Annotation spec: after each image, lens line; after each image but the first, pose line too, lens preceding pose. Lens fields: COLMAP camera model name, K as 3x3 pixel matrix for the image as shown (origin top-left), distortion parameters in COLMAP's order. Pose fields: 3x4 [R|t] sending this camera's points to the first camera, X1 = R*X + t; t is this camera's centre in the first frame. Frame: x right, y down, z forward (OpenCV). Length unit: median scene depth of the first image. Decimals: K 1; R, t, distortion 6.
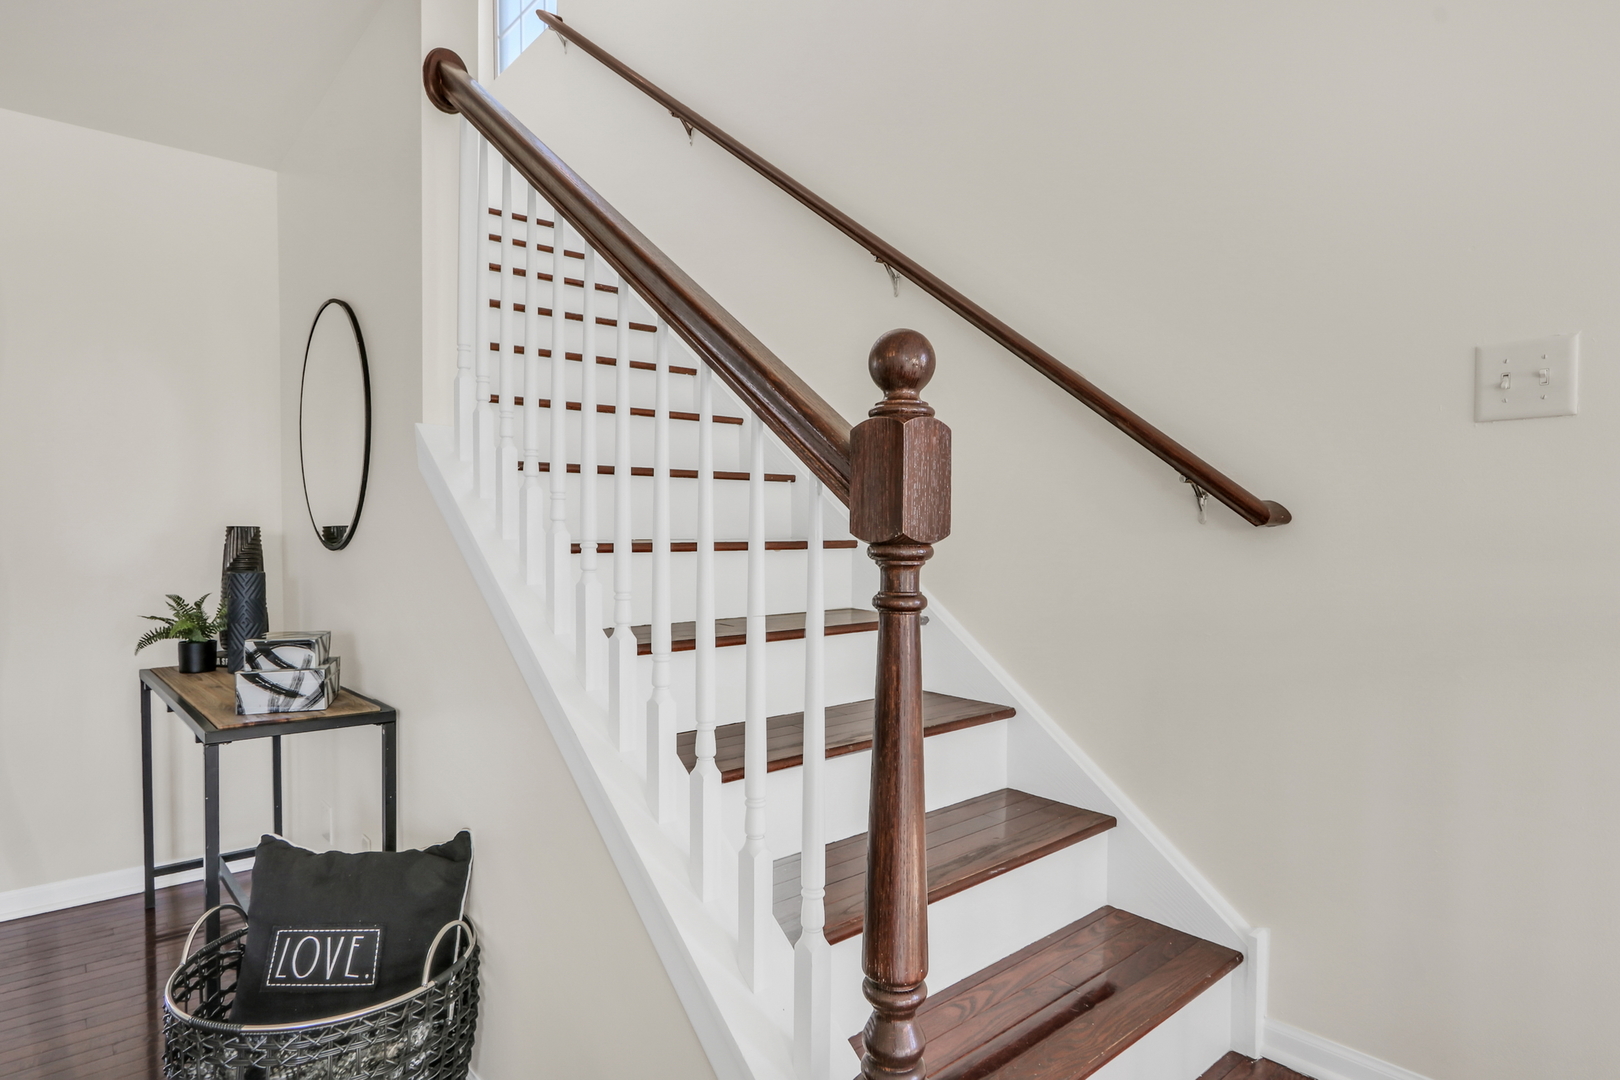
lens RADIAL K [[842.6, 0, 803.0], [0, 842.6, 542.1], [0, 0, 1]] dist [-0.014466, 0.001708]
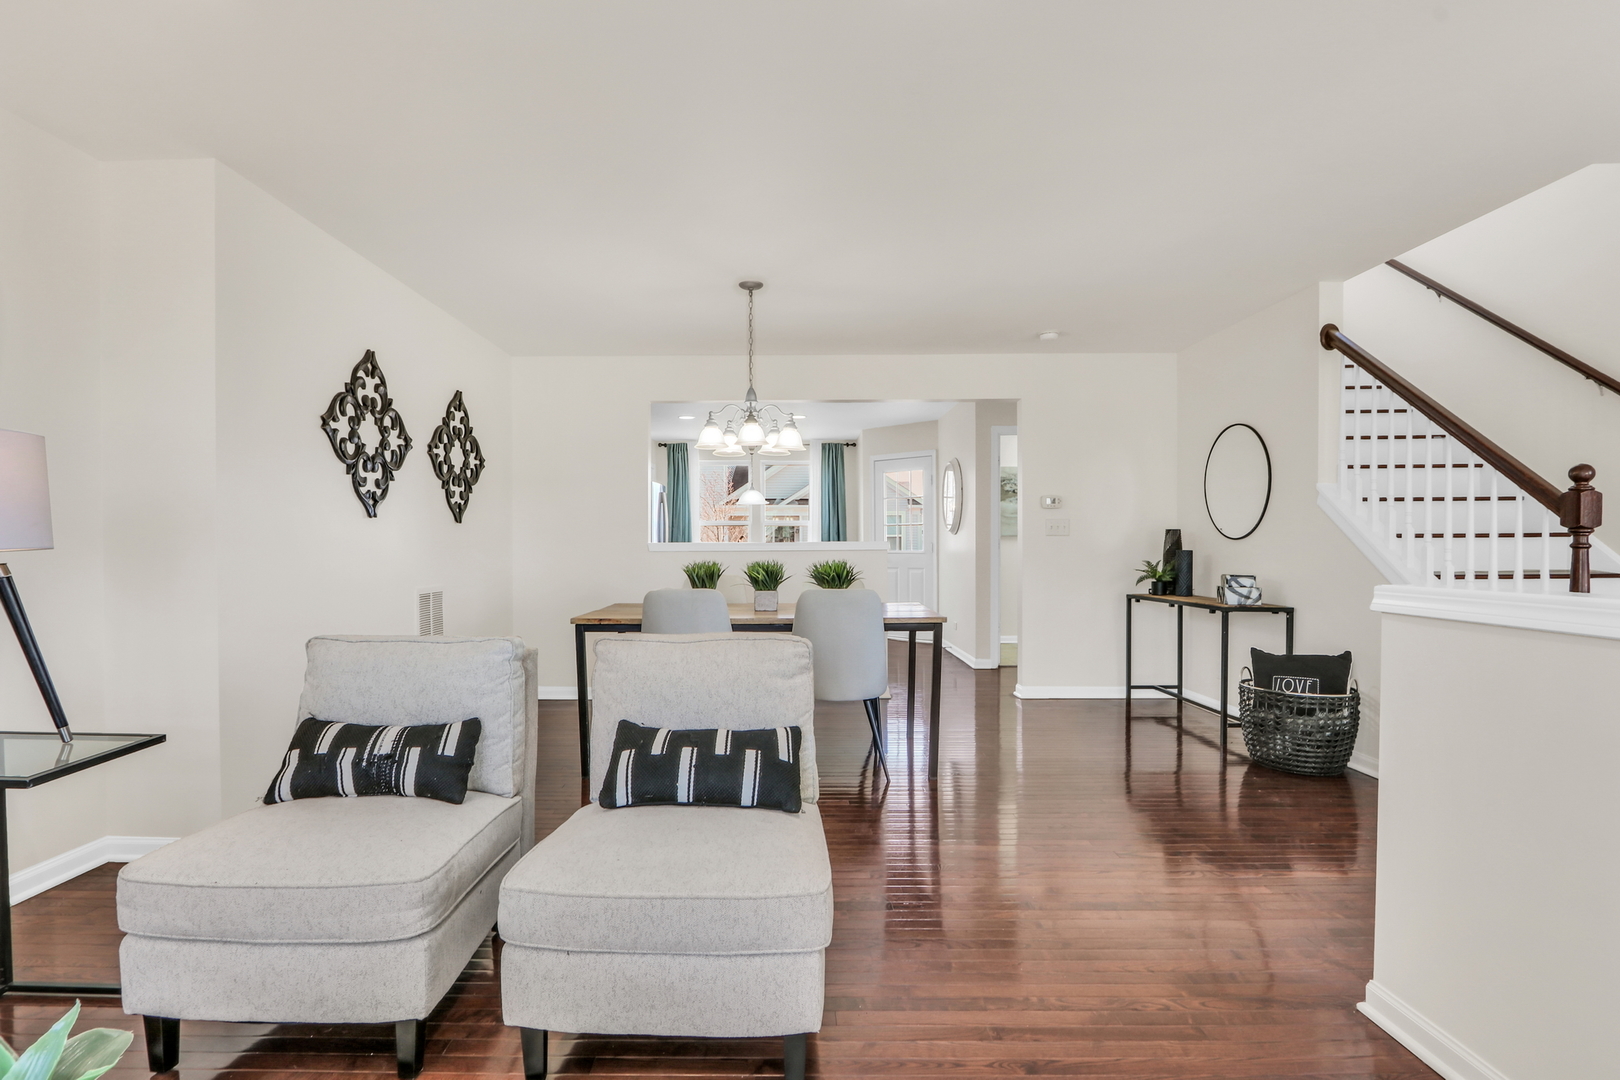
lens RADIAL K [[822.4, 0, 787.3], [0, 822.4, 548.4], [0, 0, 1]] dist [-0.015860, 0.006432]
pose [[0.754683, 0.006125, -0.656061, -0.068231], [-0.007439, 0.999972, 0.000778, 0.050947], [0.656048, 0.004293, 0.754707, -1.725067]]
